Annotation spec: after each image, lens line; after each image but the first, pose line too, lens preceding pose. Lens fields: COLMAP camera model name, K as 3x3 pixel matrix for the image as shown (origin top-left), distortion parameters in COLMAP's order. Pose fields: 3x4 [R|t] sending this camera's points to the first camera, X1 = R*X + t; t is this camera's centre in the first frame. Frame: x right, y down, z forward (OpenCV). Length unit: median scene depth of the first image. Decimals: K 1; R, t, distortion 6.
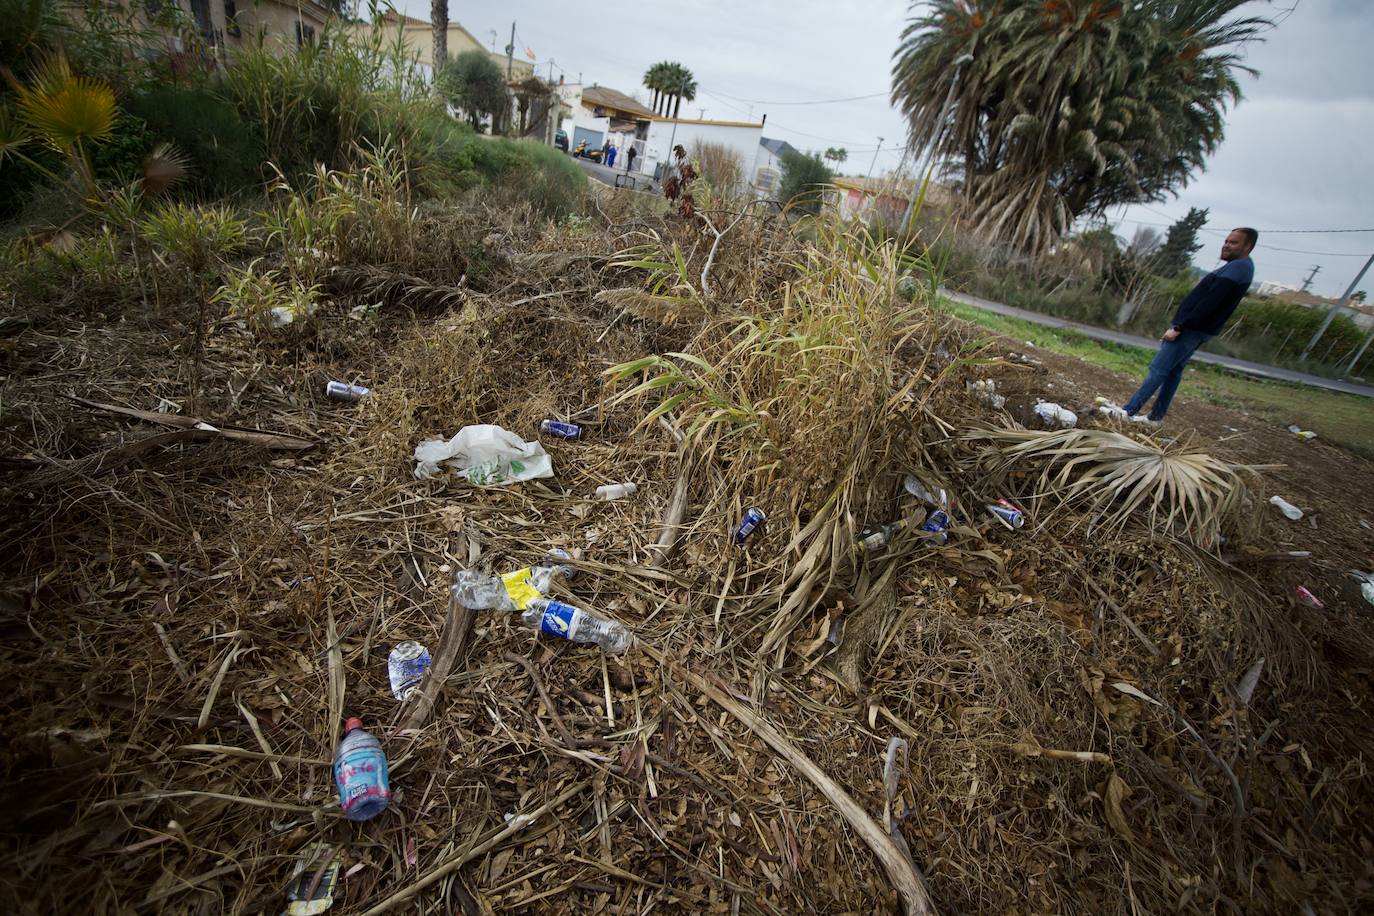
lens RADIAL K [[618.0, 0, 687.0], [0, 618.0, 458.0], [0, 0, 1]] dist [-0.067358, 0.024119]
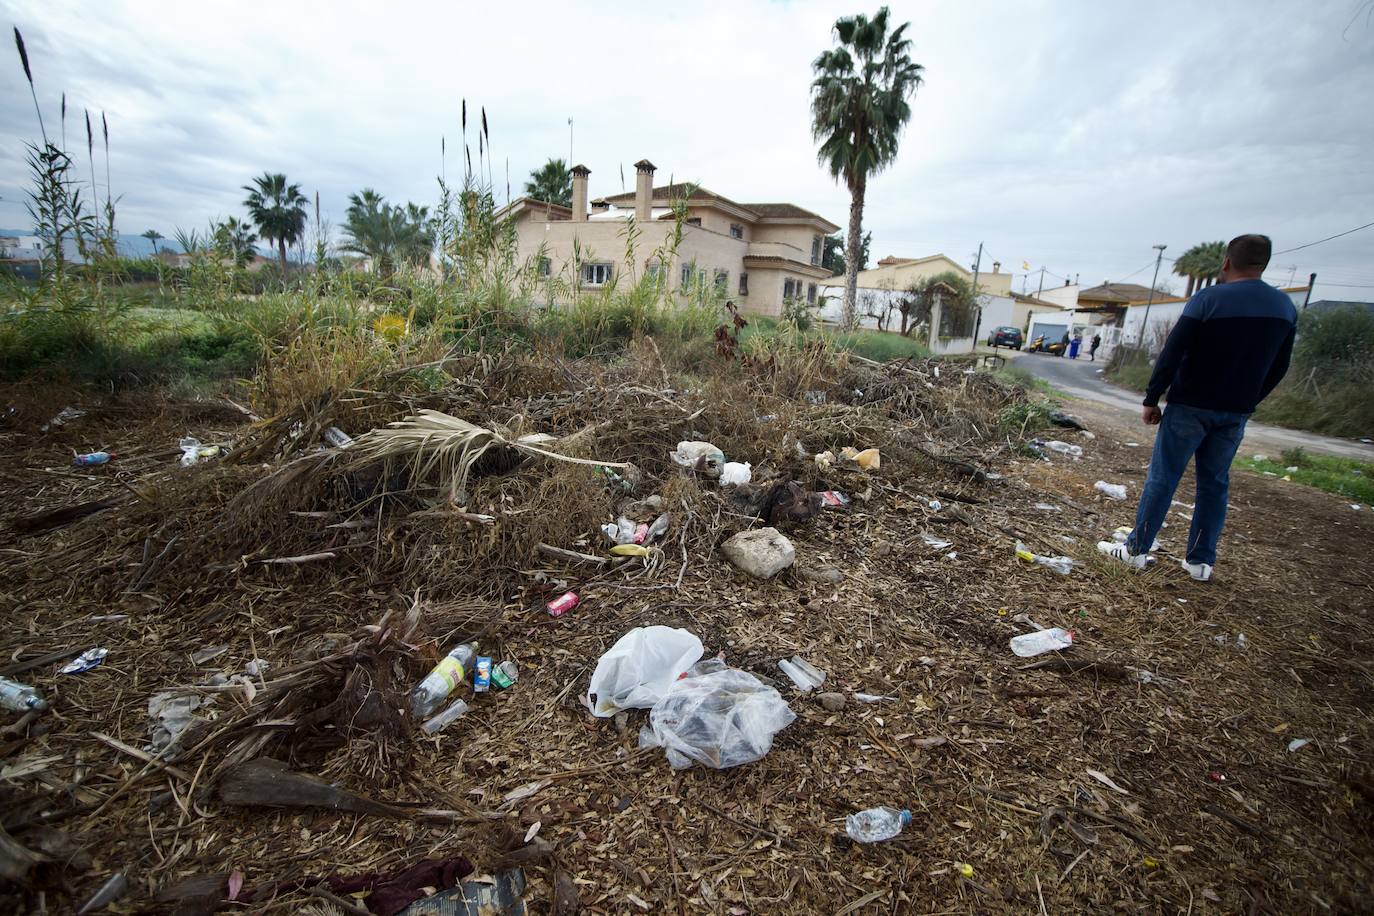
lens RADIAL K [[631.2, 0, 681.6], [0, 631.2, 445.3], [0, 0, 1]] dist [-0.069591, 0.025273]
pose [[0.675191, -0.011930, -0.737546, 0.177052], [-0.246517, 0.938731, -0.240860, 0.017185], [0.695231, 0.344445, 0.630882, 0.051063]]
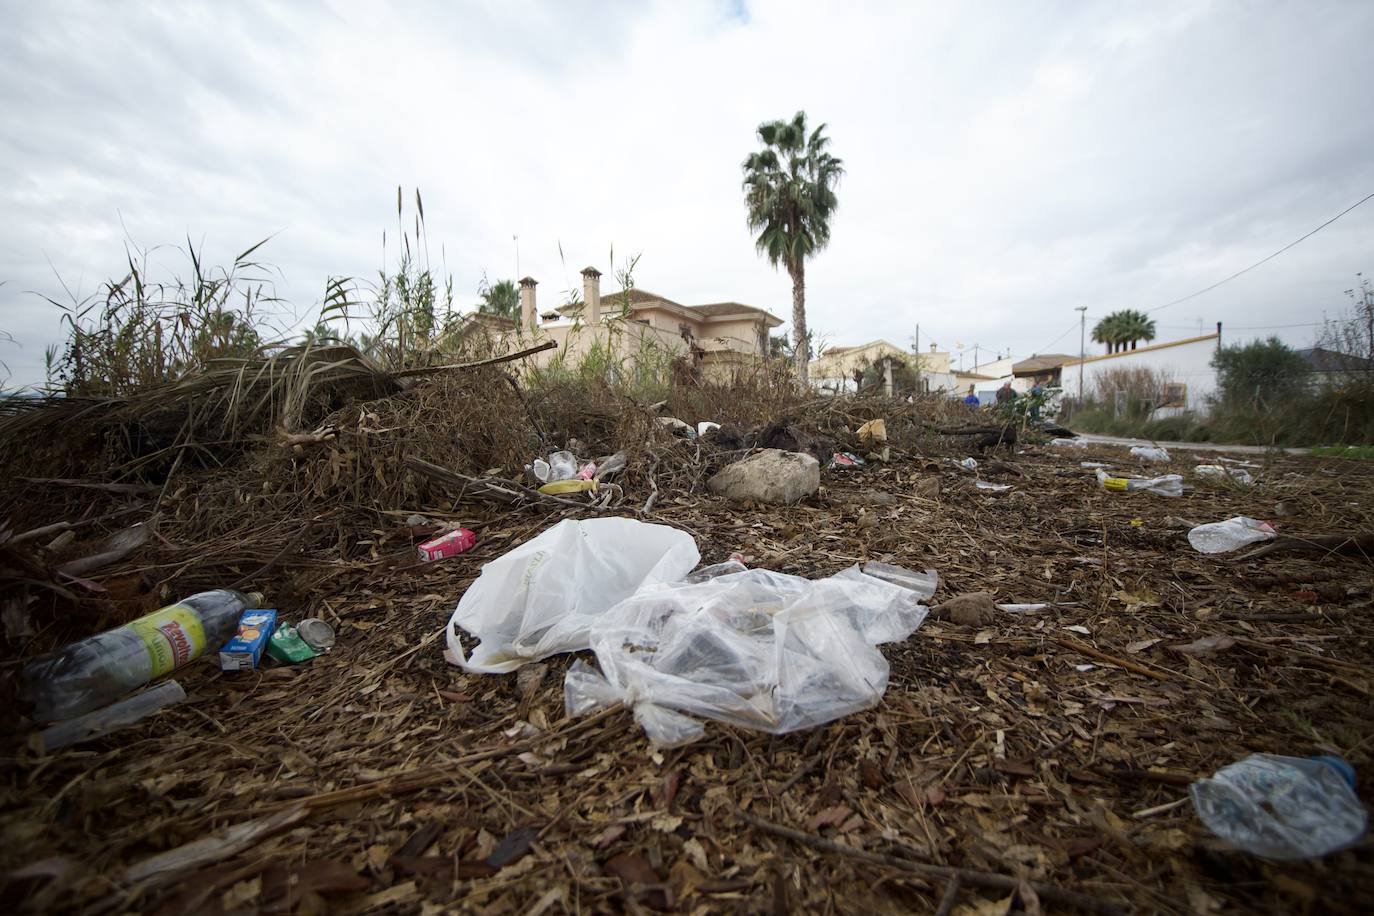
lens RADIAL K [[618.0, 0, 687.0], [0, 618.0, 458.0], [0, 0, 1]] dist [-0.067358, 0.024119]
pose [[0.711422, -0.190706, -0.676394, 0.148632], [-0.138656, 0.905467, -0.401128, 0.031912], [0.688951, 0.379158, 0.617727, 0.083338]]
